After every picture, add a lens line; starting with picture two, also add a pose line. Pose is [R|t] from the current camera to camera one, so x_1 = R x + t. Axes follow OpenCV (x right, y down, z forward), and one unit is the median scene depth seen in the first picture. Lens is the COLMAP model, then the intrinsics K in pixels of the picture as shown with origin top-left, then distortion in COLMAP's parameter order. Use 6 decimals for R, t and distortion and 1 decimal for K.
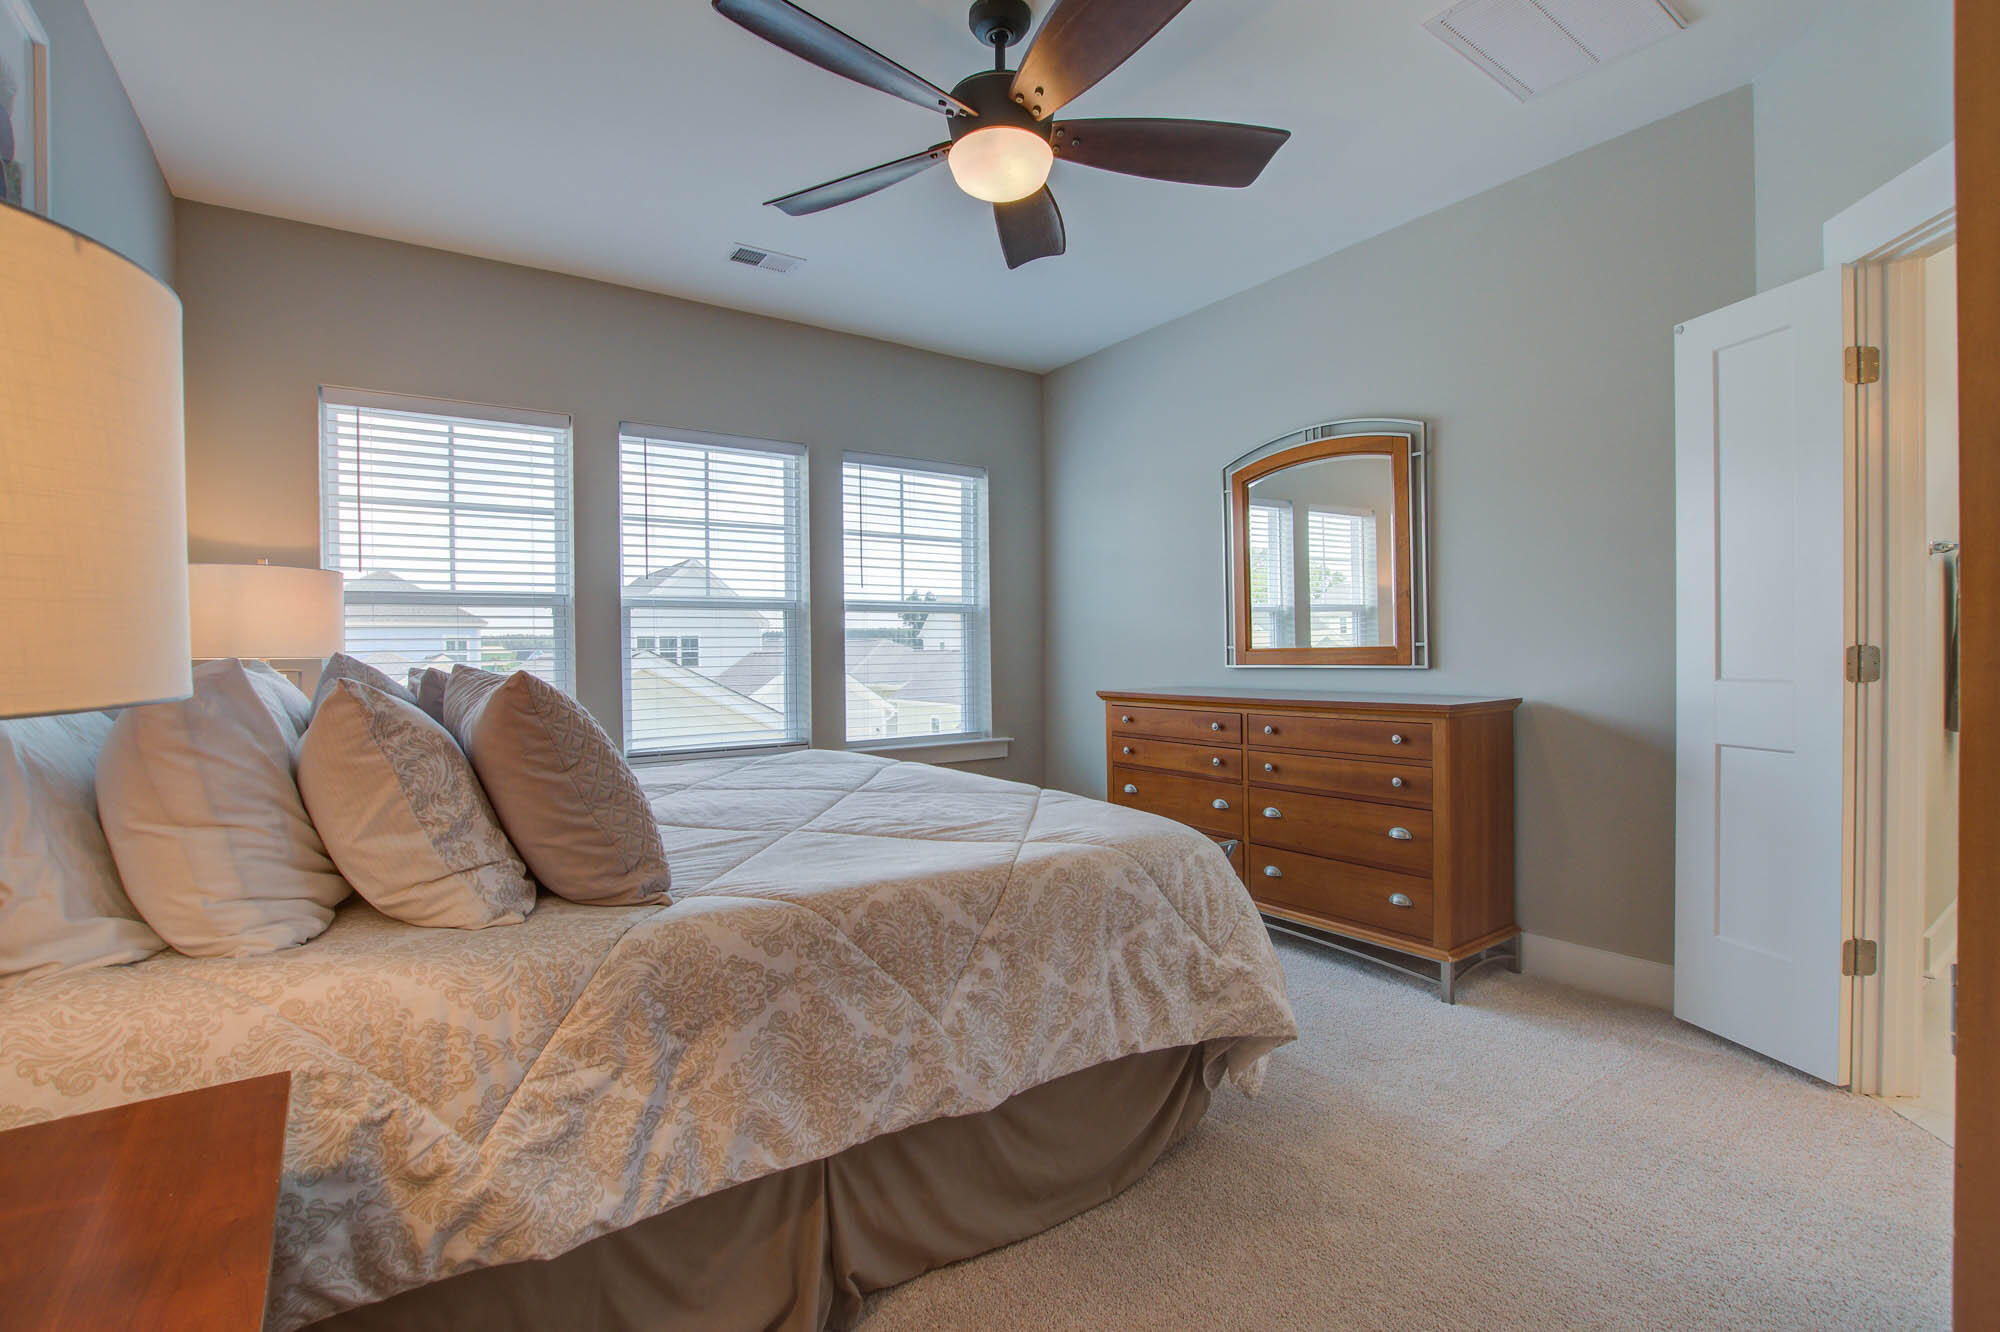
lens RADIAL K [[869.3, 0, 995.4], [0, 869.3, 671.9], [0, 0, 1]] dist [-0.002938, -0.000001]
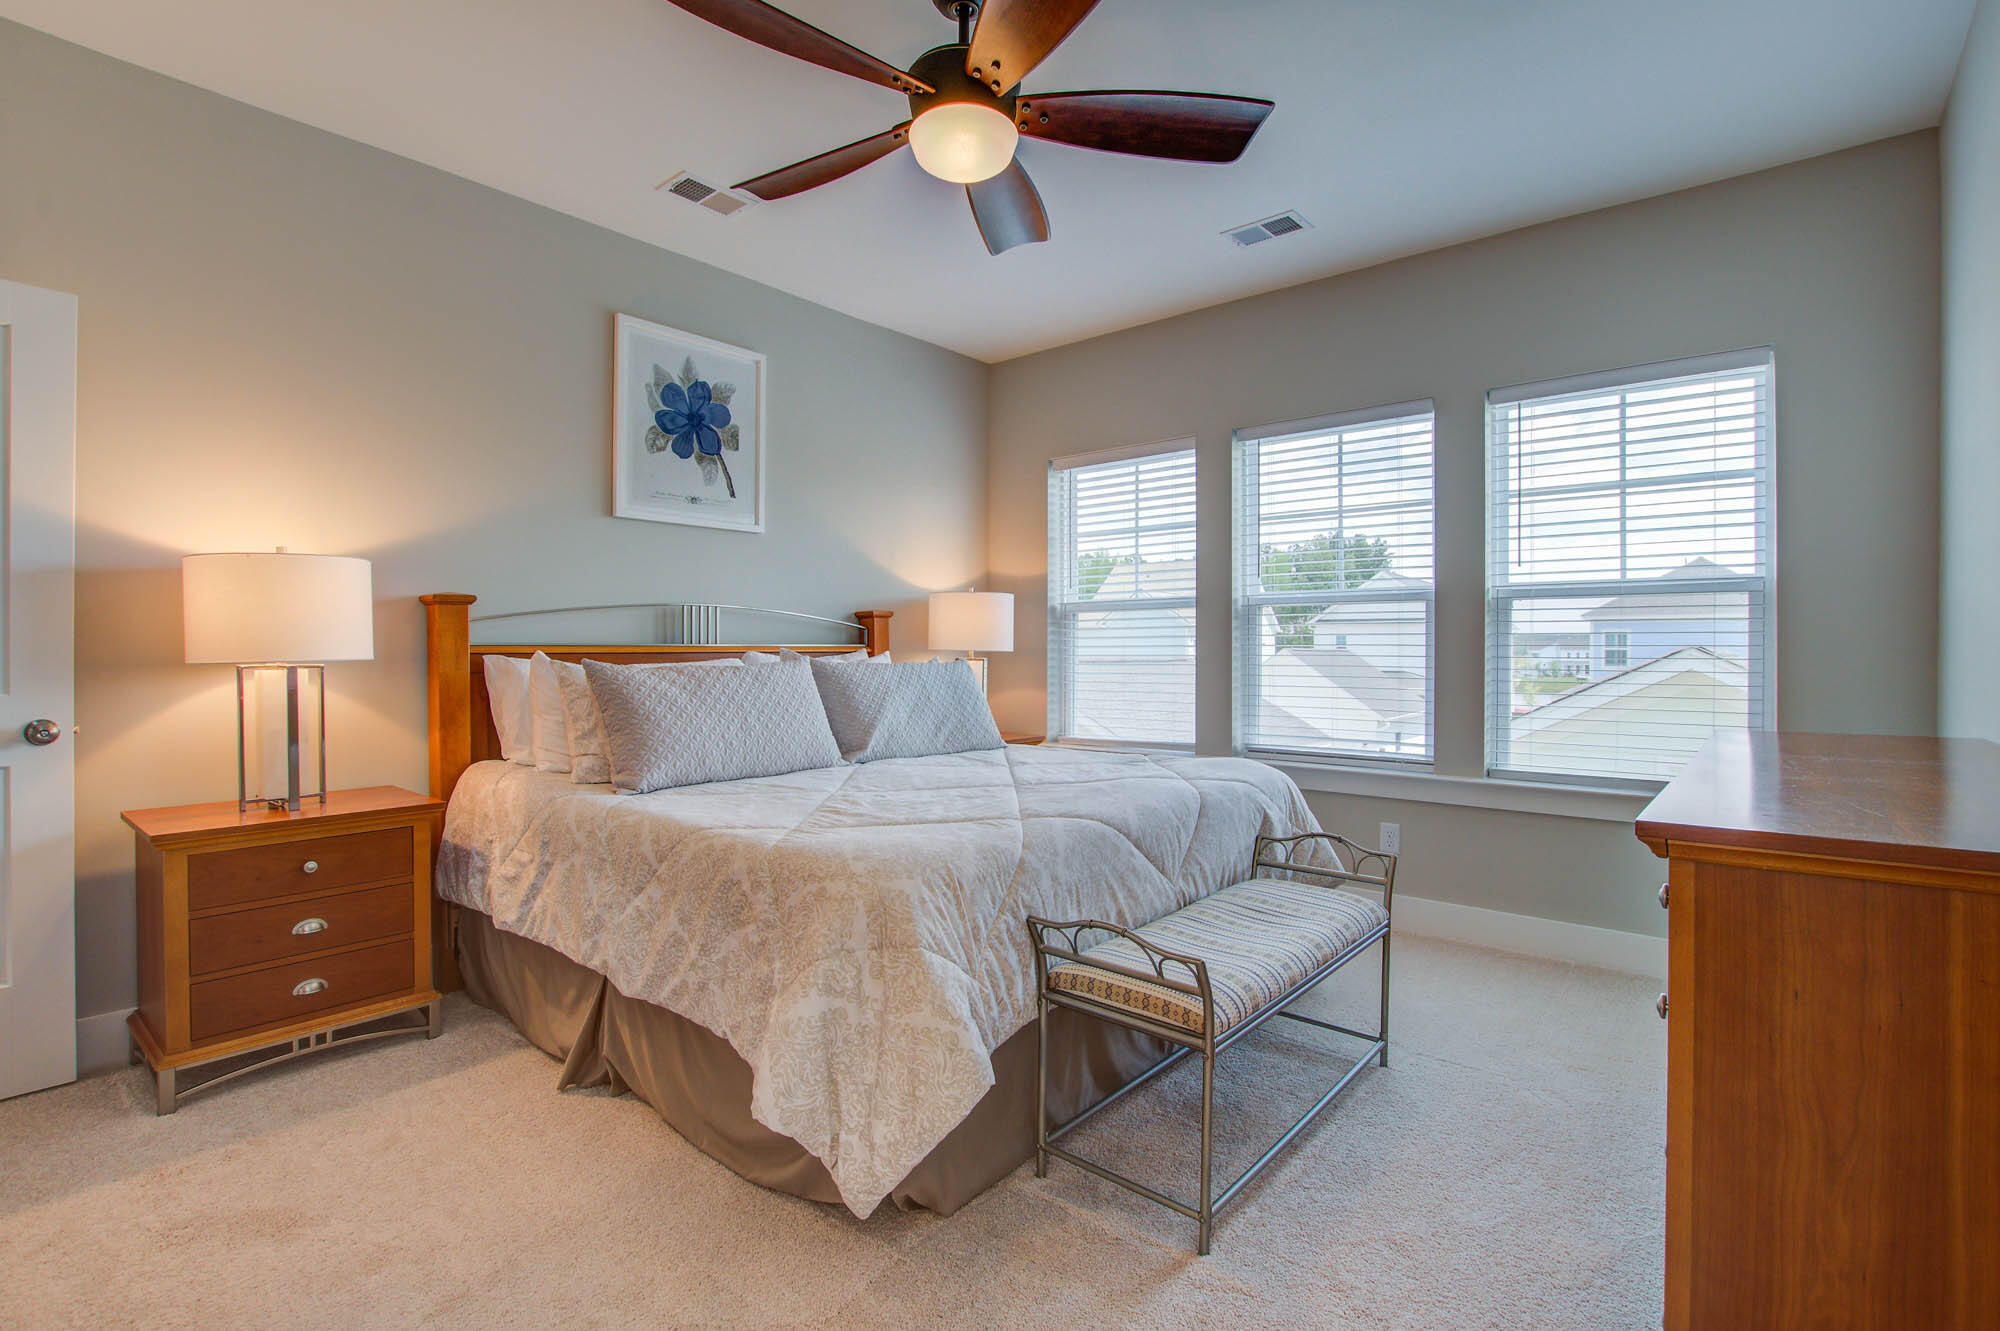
lens RADIAL K [[930.2, 0, 989.0], [0, 930.2, 659.3], [0, 0, 1]] dist [-0.002275, -0.000696]
pose [[0.275592, 0.023933, -0.960977, 0.478737], [-0.029925, 0.999419, 0.016309, -0.018403], [0.960809, 0.024262, 0.276148, 0.351302]]
